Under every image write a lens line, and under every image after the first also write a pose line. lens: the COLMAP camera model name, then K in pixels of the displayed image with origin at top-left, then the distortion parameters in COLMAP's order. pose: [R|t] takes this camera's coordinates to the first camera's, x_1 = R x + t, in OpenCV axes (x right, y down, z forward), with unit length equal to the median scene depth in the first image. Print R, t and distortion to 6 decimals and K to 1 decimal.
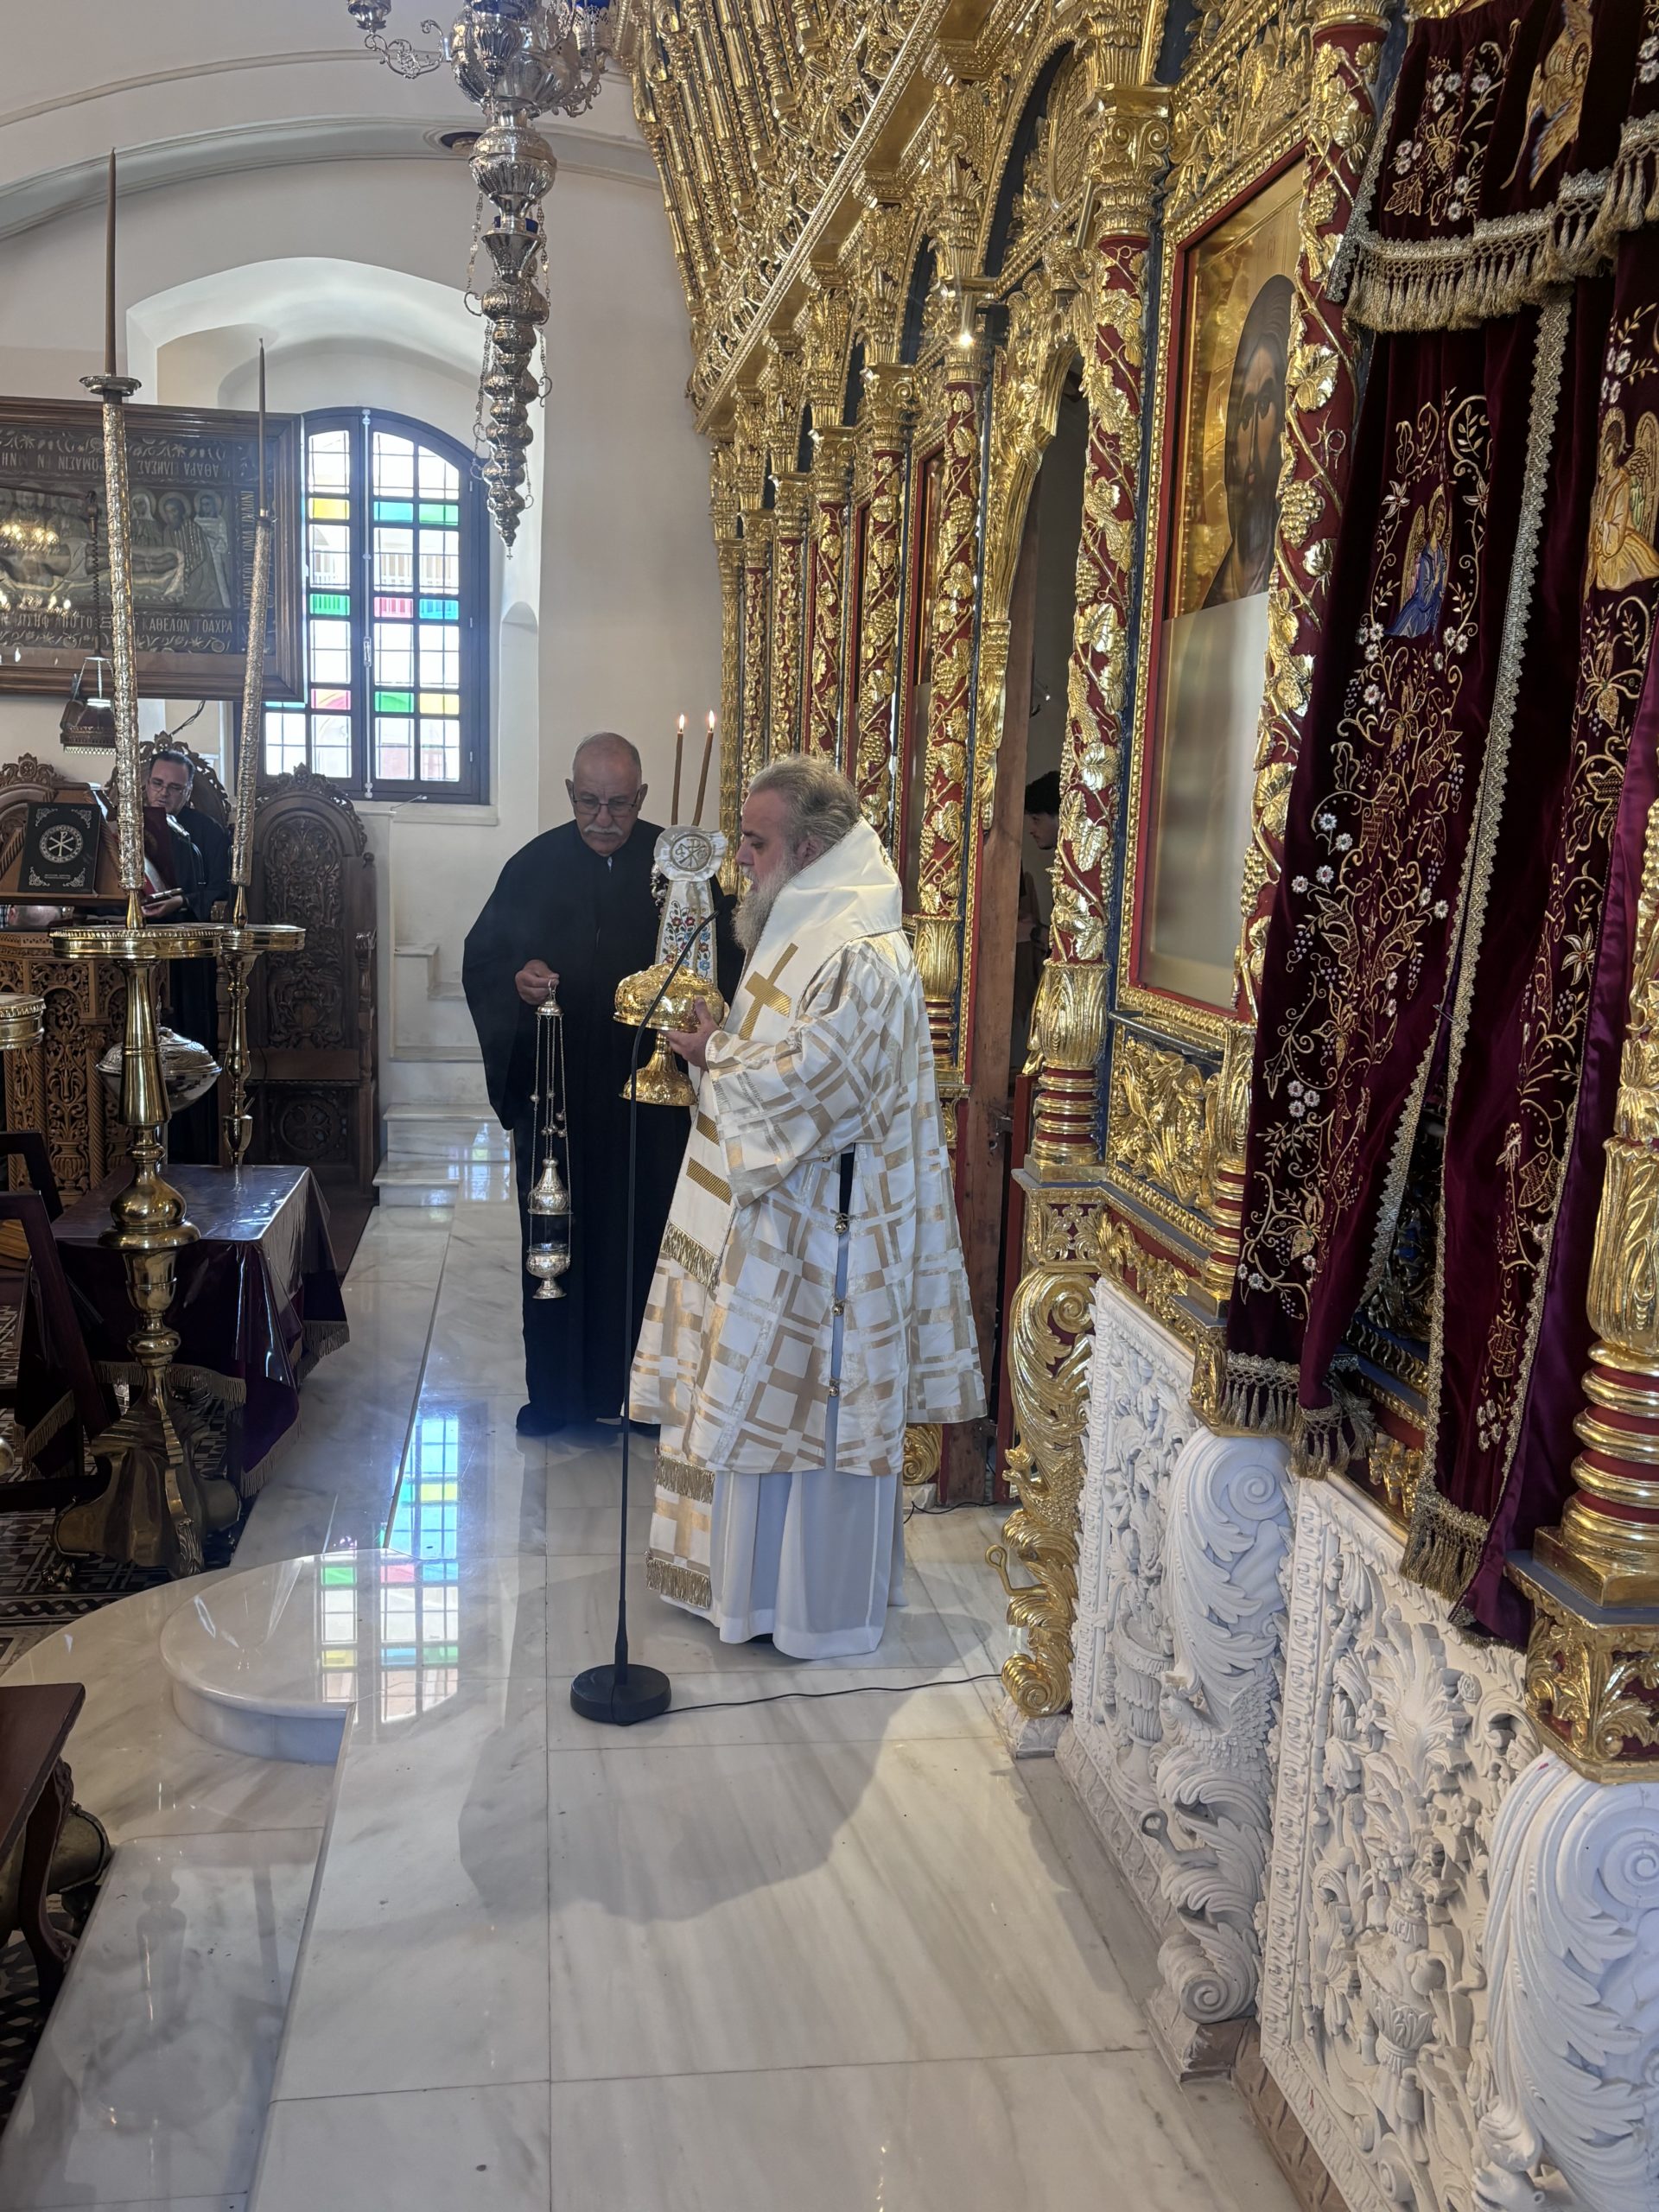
lens RADIAL K [[2036.2, 0, 823.9], [0, 2036.2, 1110.1], [0, 0, 1]] dist [0.055440, 0.000000]
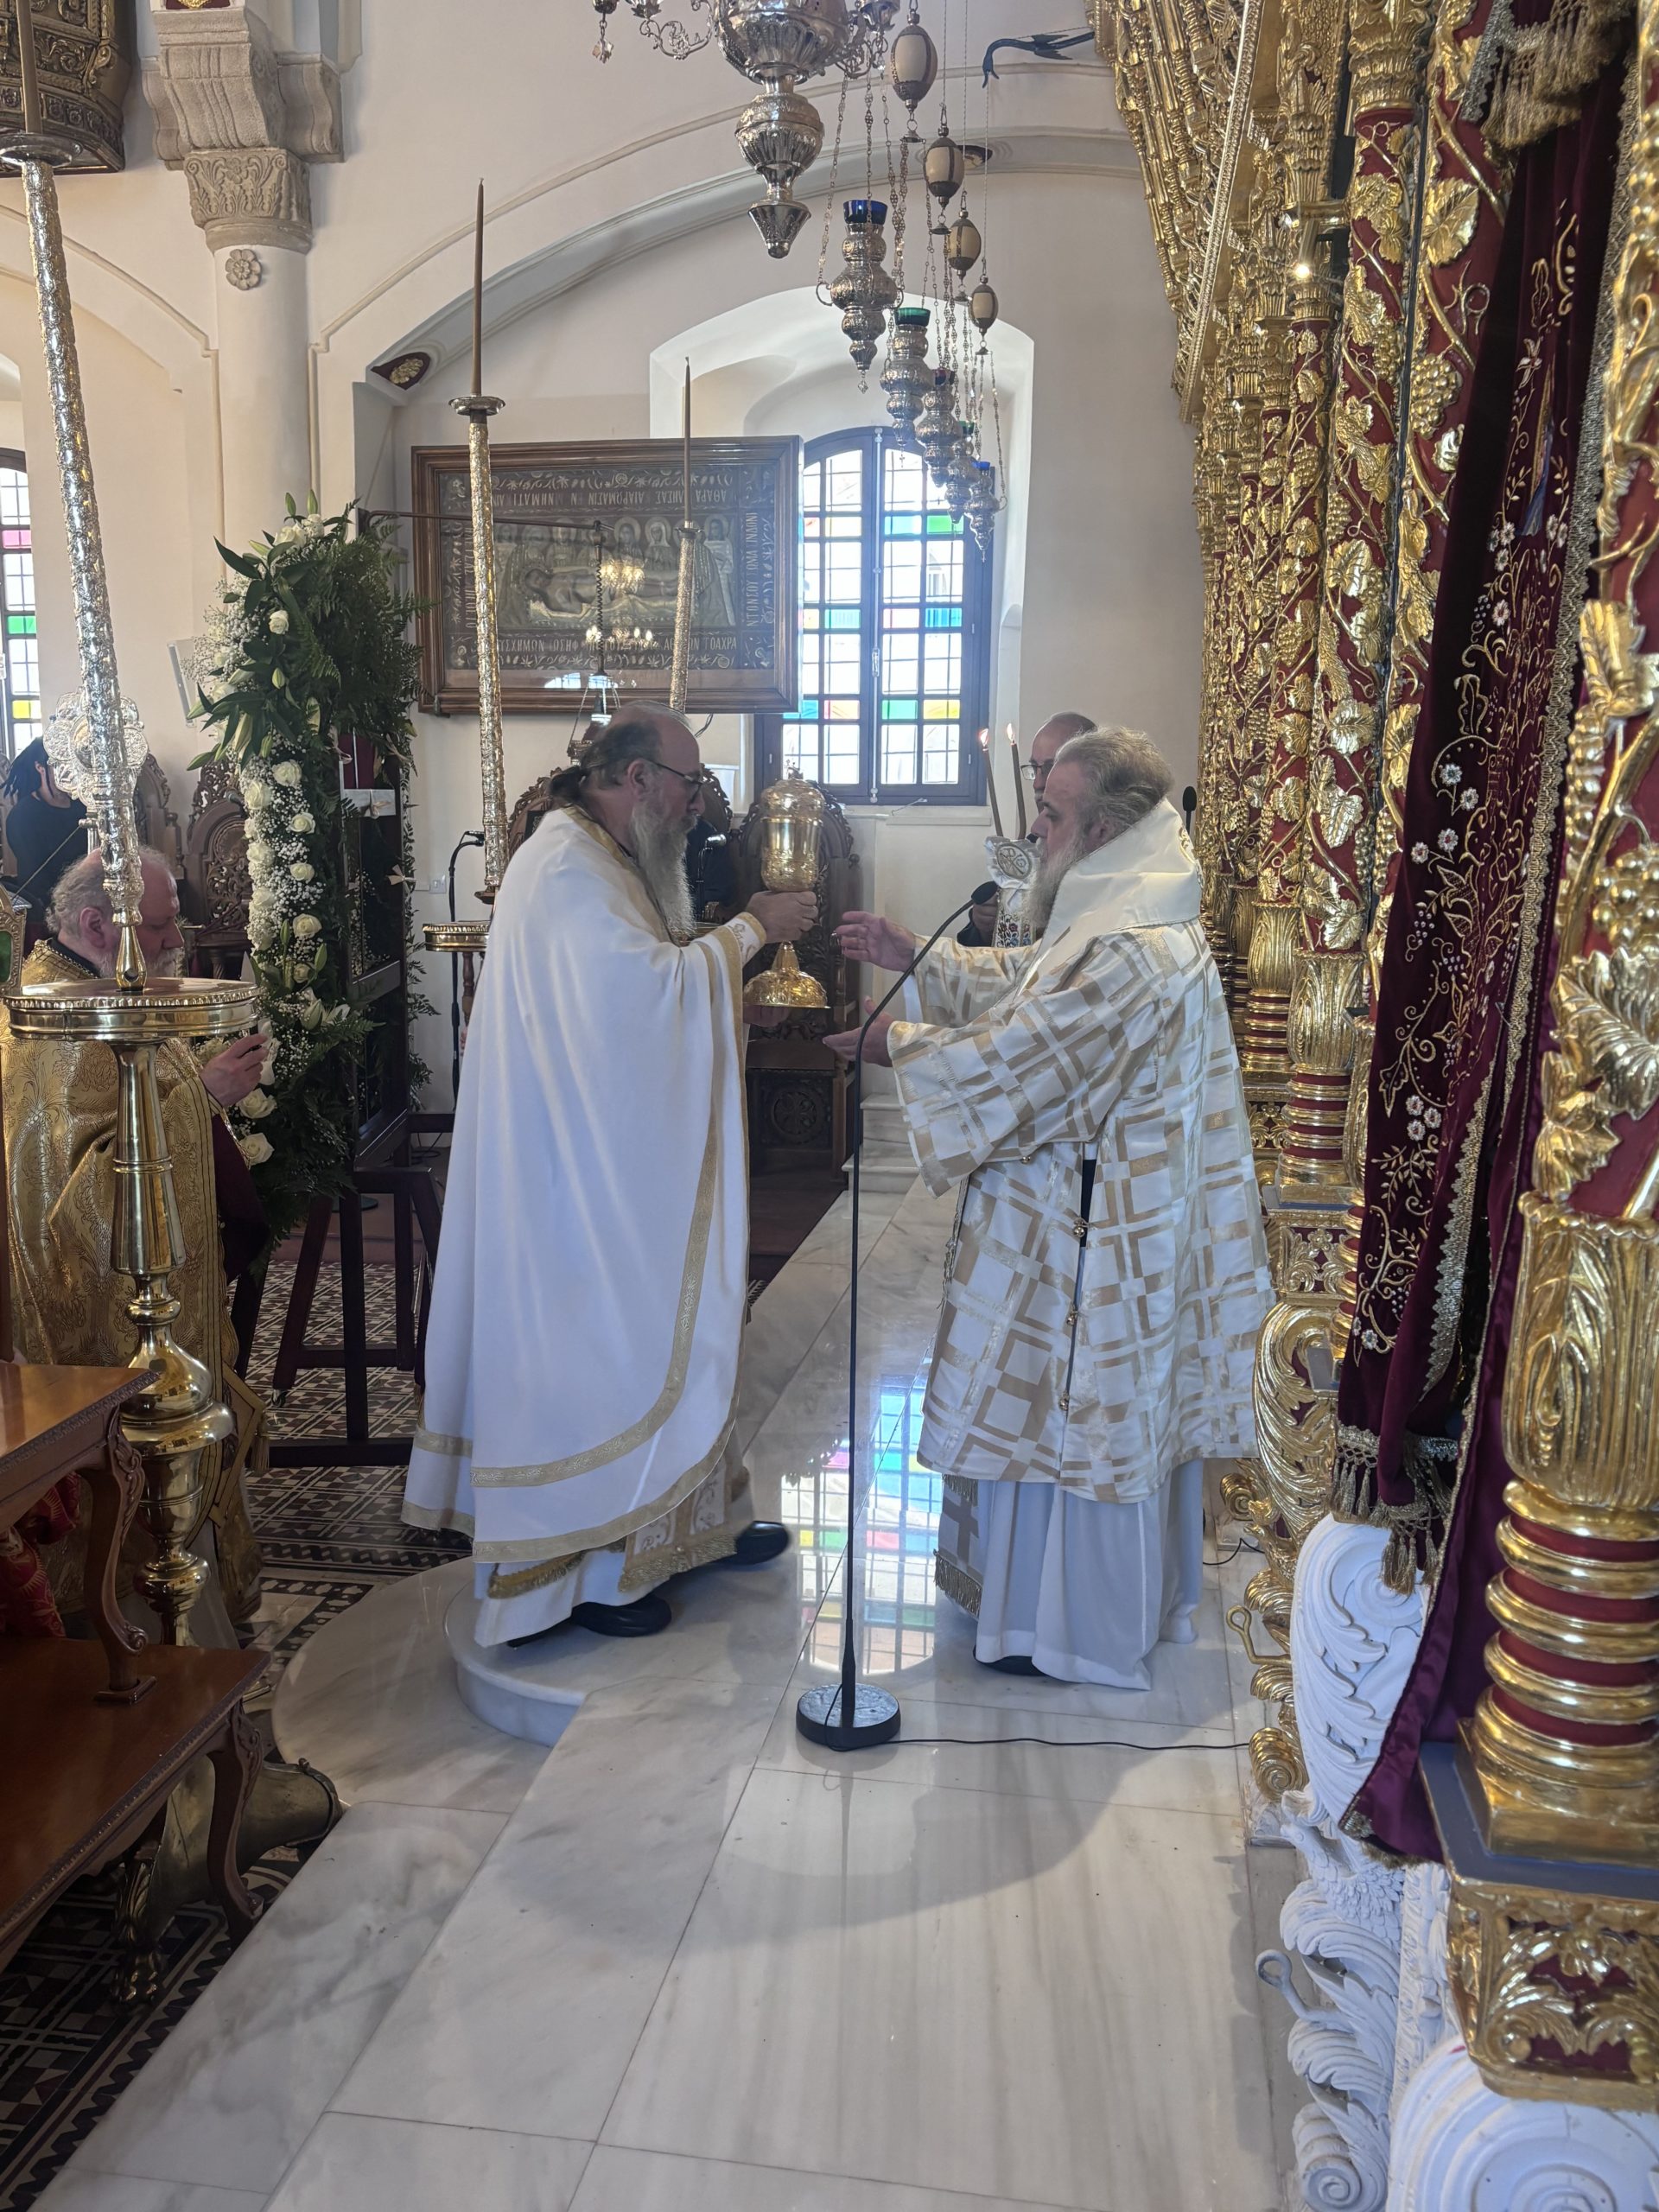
lens RADIAL K [[1937.8, 0, 824.7], [0, 1937.8, 1101.6], [0, 0, 1]] dist [0.045551, 0.007028]
pose [[0.953688, 0.024594, -0.299789, 0.134392], [-0.024434, 0.999692, 0.004286, -0.005477], [0.299802, 0.003238, 0.953996, 0.107450]]
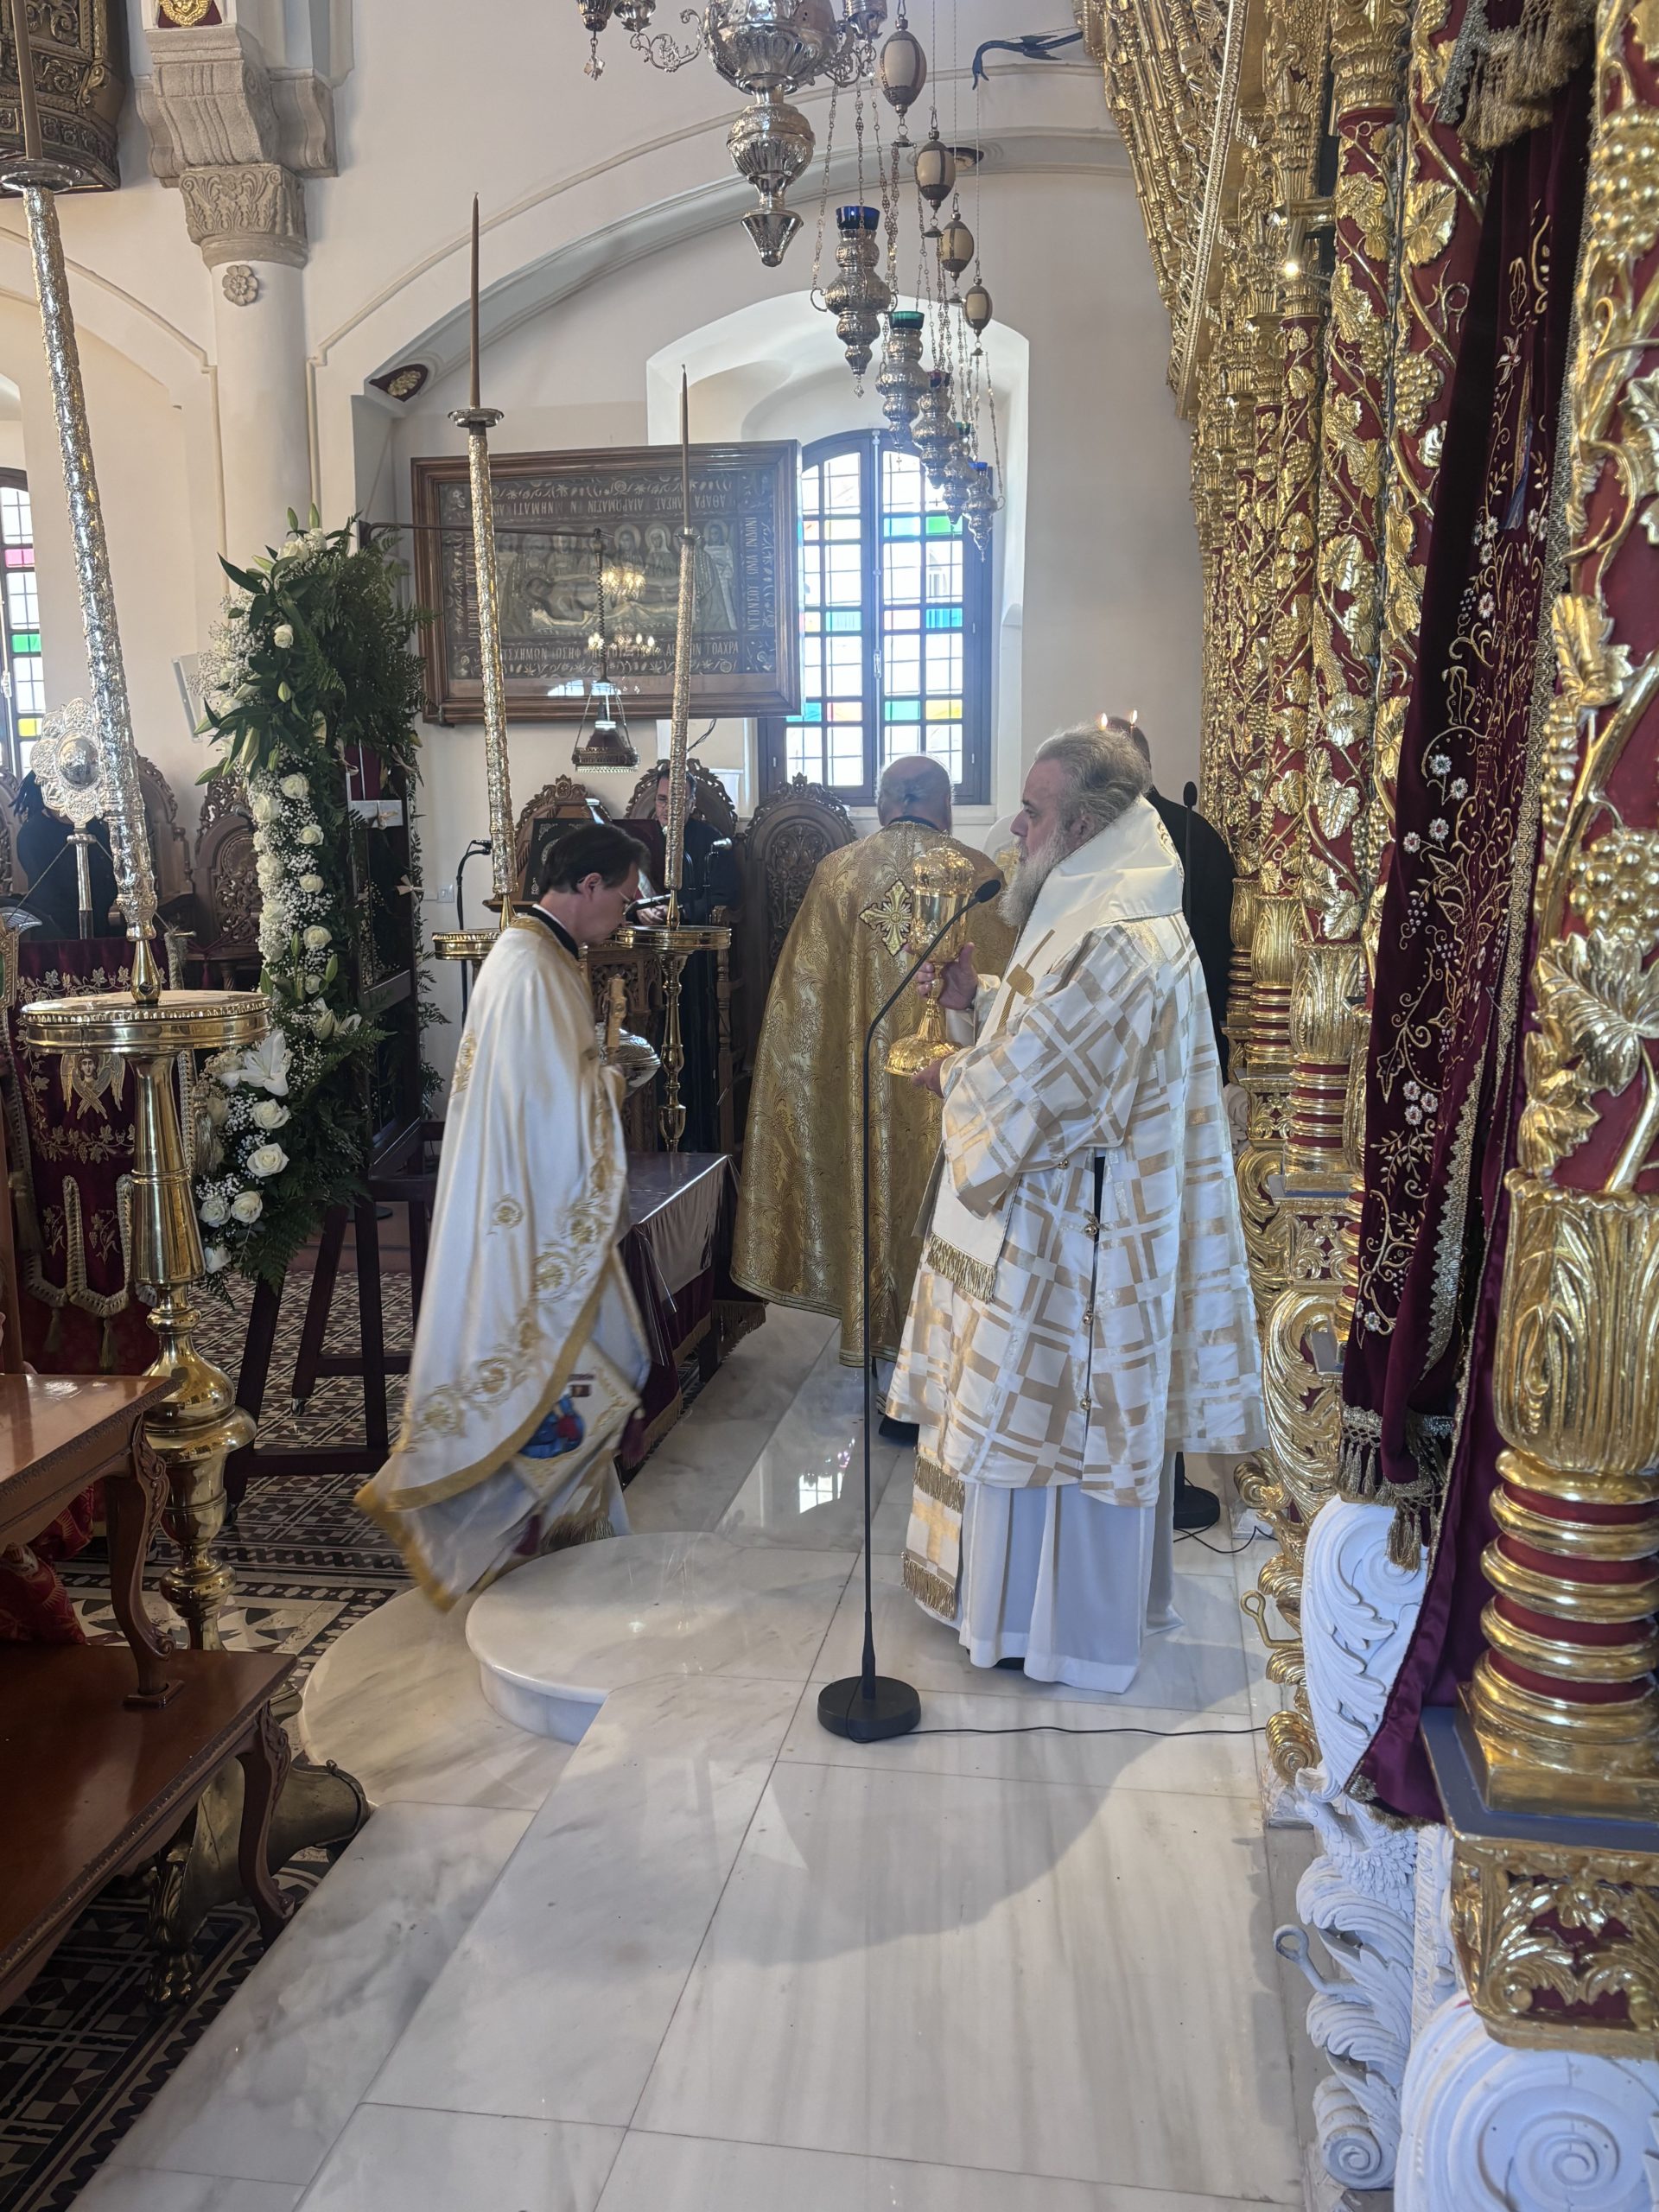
lens RADIAL K [[1937.8, 0, 832.7], [0, 1937.8, 1104.0], [0, 0, 1]] dist [0.045551, 0.007028]
pose [[0.953507, 0.006227, -0.301307, 0.137544], [-0.005118, 0.999977, 0.004468, -0.004225], [0.301328, -0.002718, 0.953517, 0.100083]]
